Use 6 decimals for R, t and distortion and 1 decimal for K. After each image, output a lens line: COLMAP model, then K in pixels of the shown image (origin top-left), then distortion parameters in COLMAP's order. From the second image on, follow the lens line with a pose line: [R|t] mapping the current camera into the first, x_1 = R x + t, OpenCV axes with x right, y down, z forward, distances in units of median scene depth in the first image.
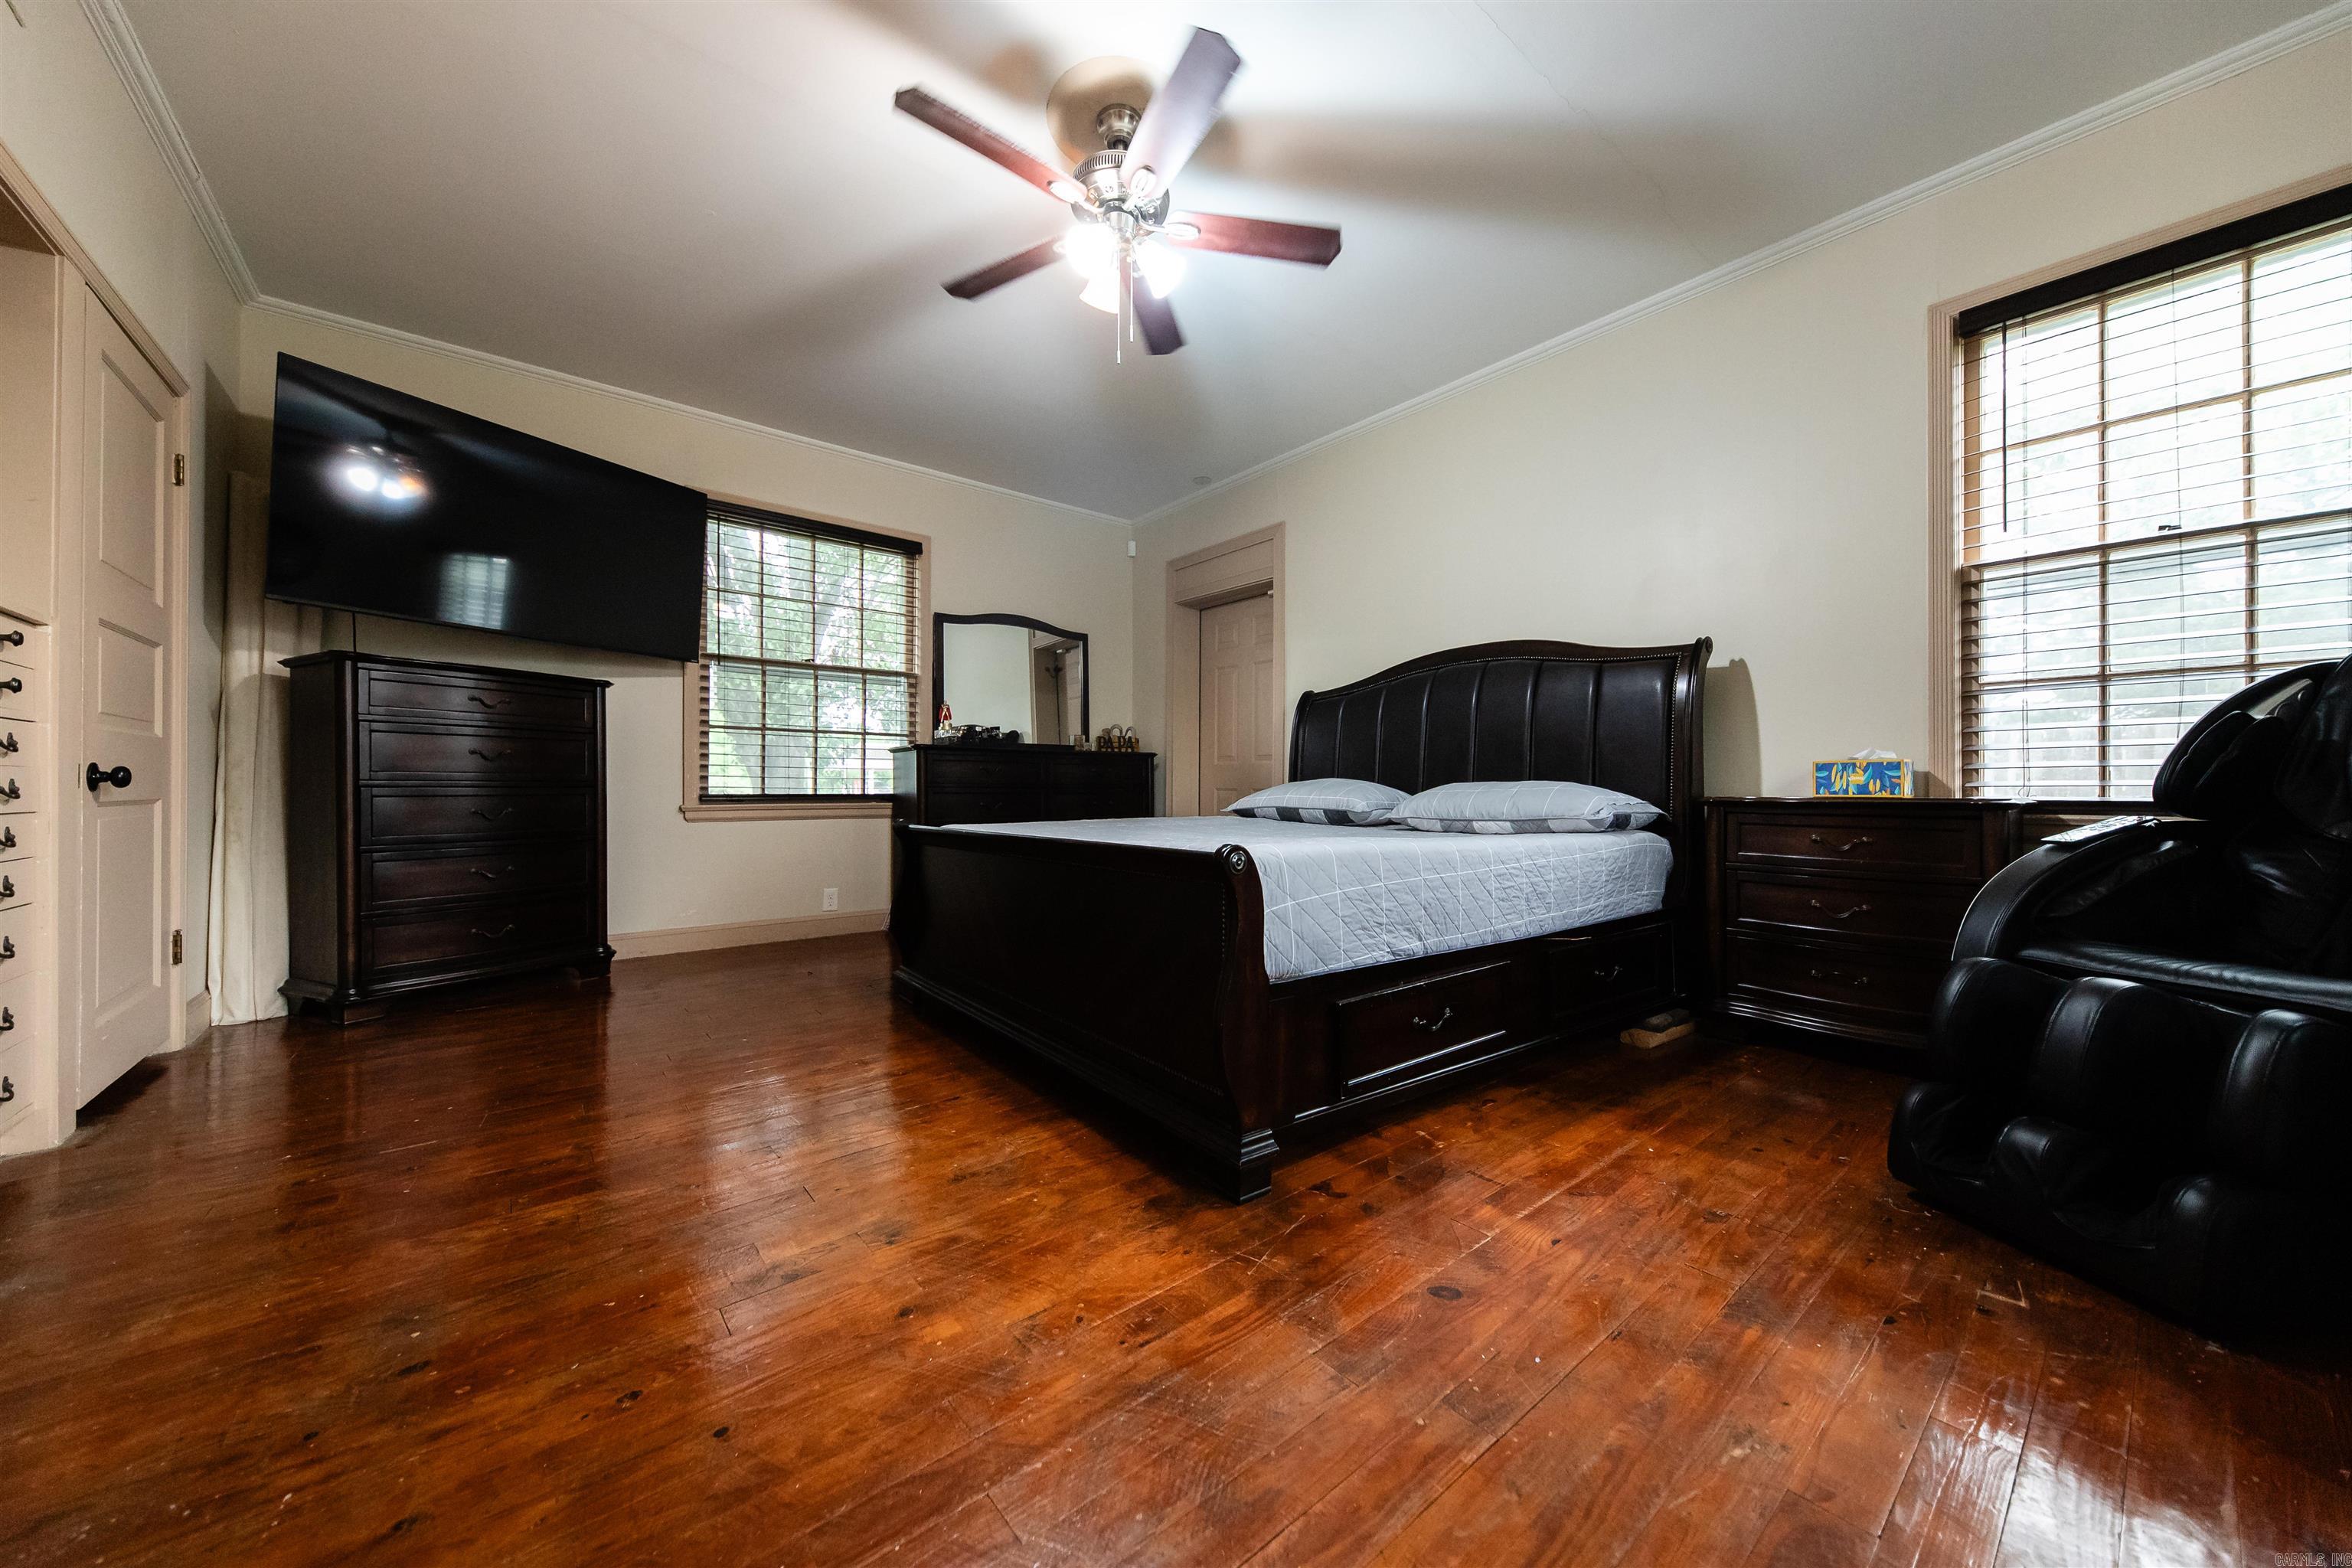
lens RADIAL K [[822.8, 0, 1176.0], [0, 822.8, 784.0], [0, 0, 1]] dist [0.003222, 0.000081]
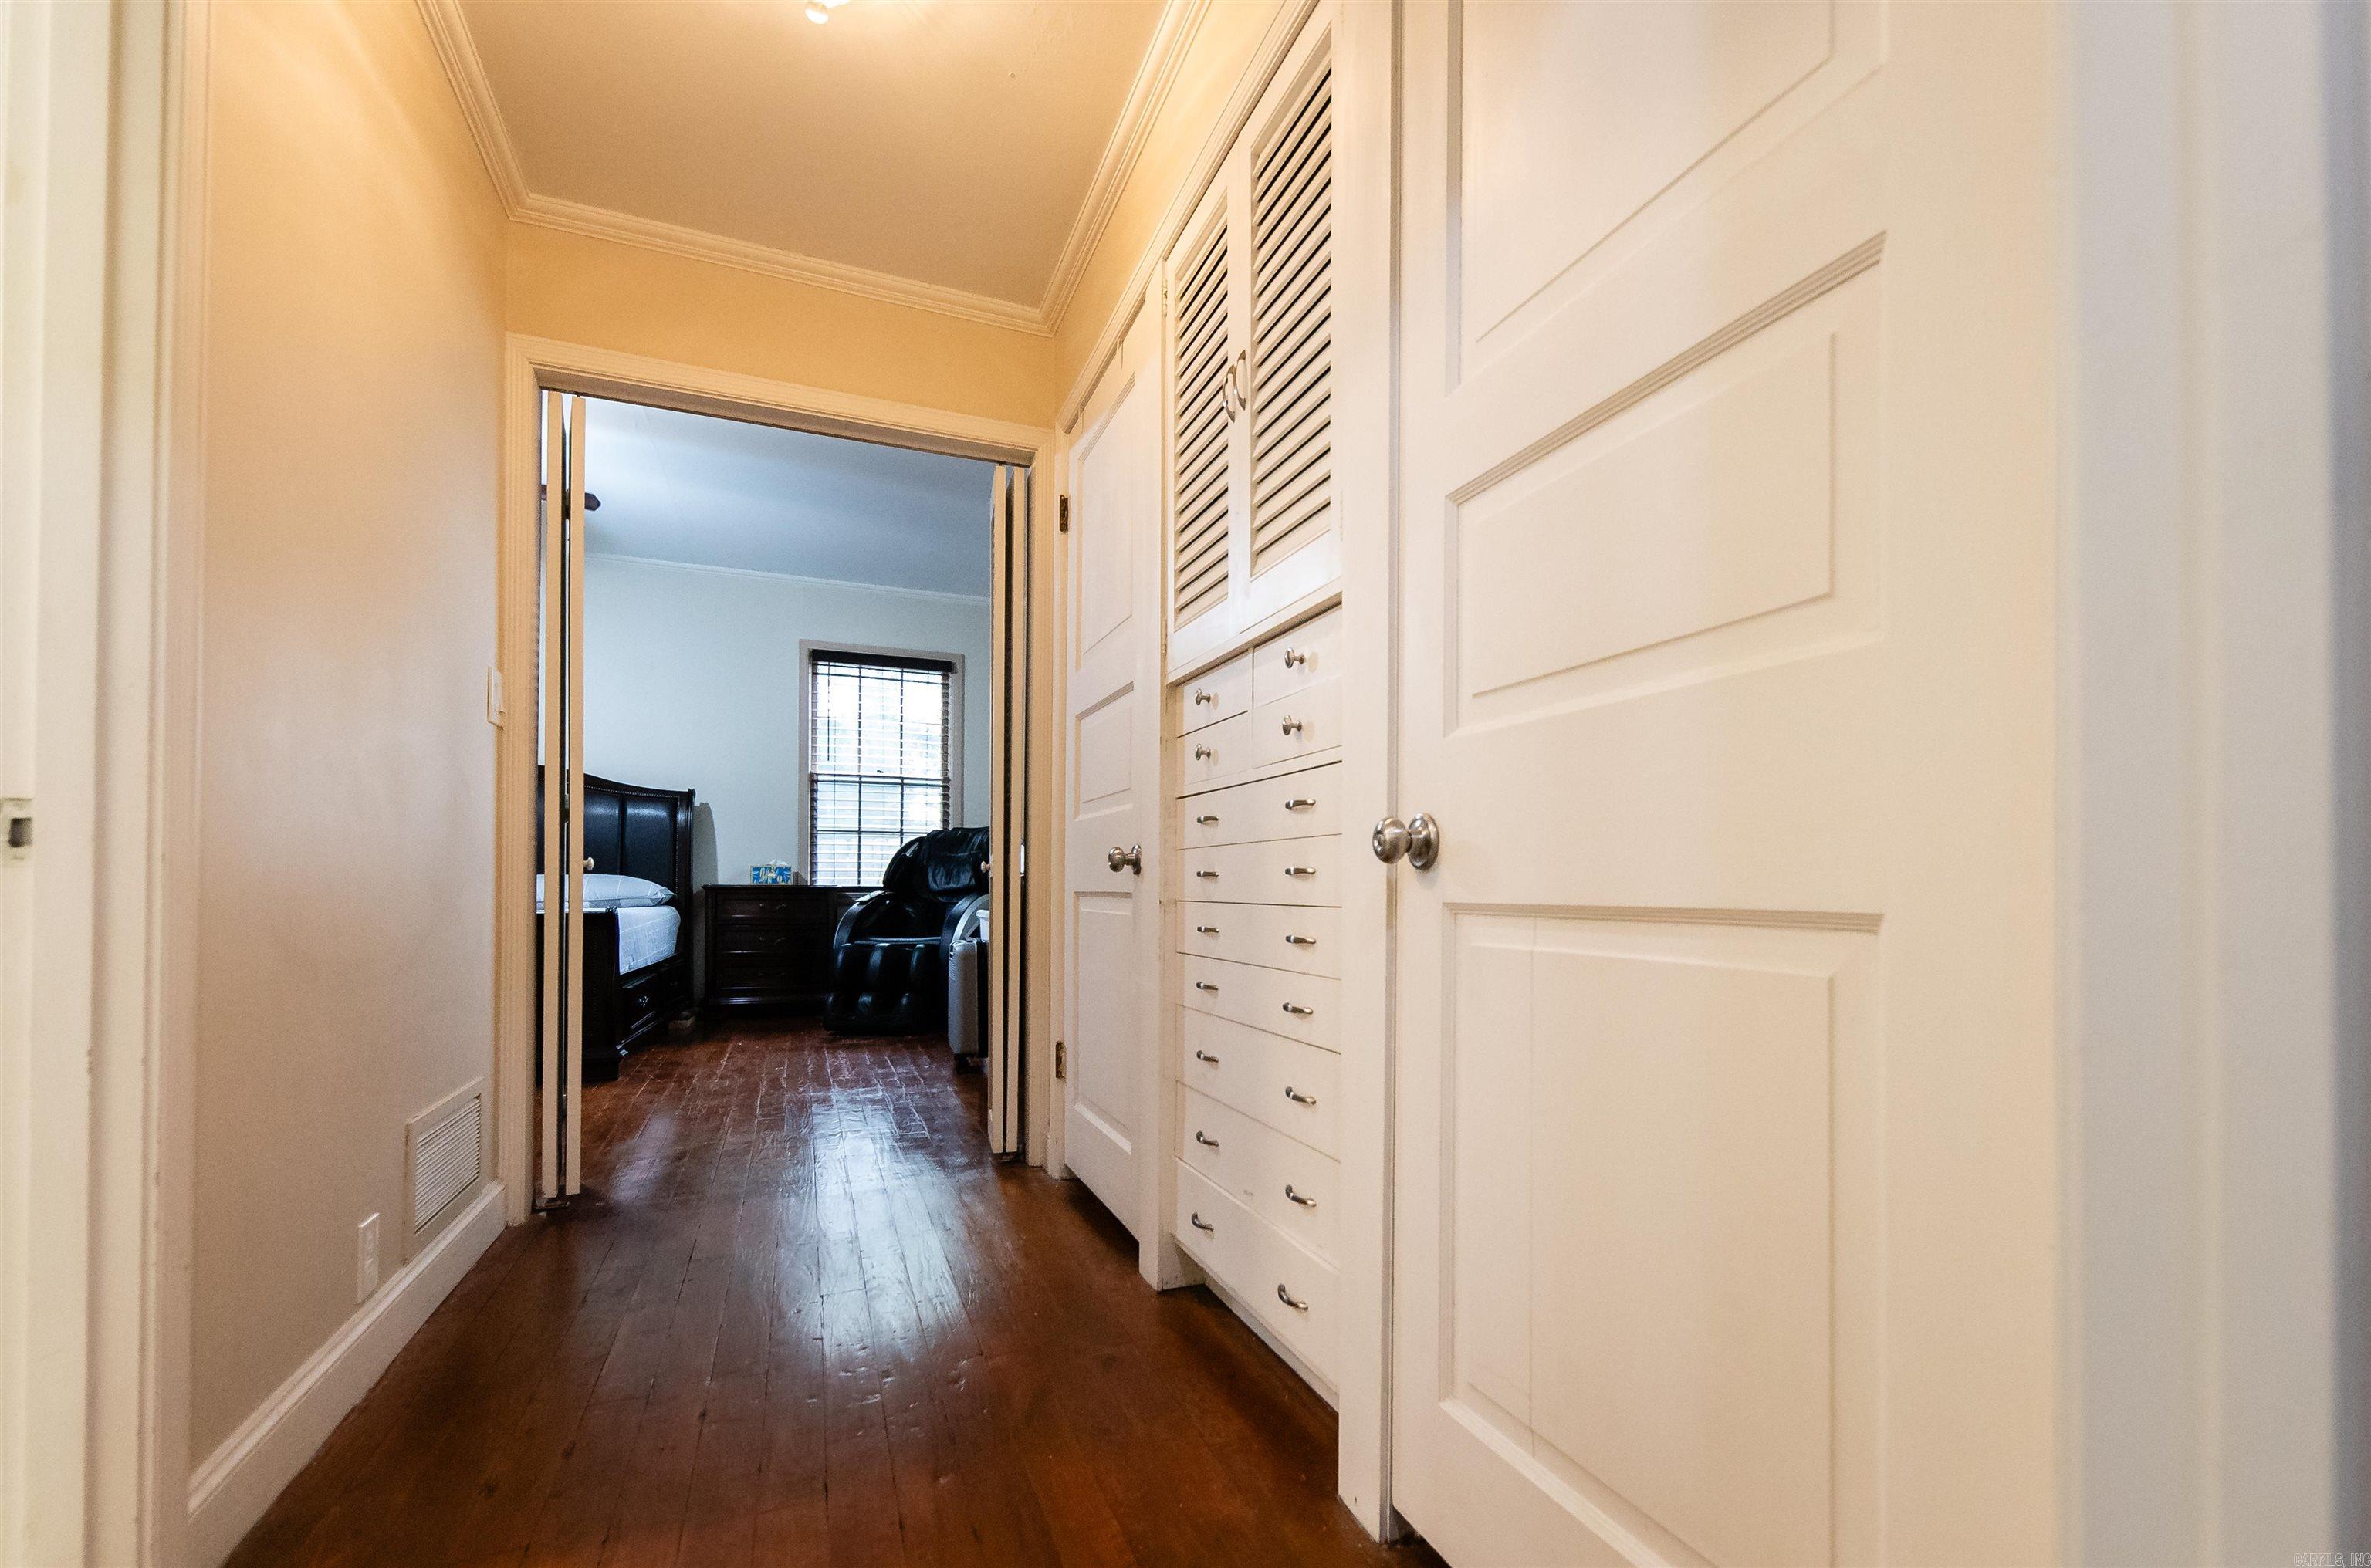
lens RADIAL K [[987.4, 0, 1184.2], [0, 987.4, 875.5], [0, 0, 1]] dist [0.000143, 0.000001]
pose [[0.308551, 0.010737, 0.951147, -1.103607], [-0.013887, 0.999881, -0.006783, -0.003310], [-0.951107, -0.011115, 0.308663, -0.649808]]
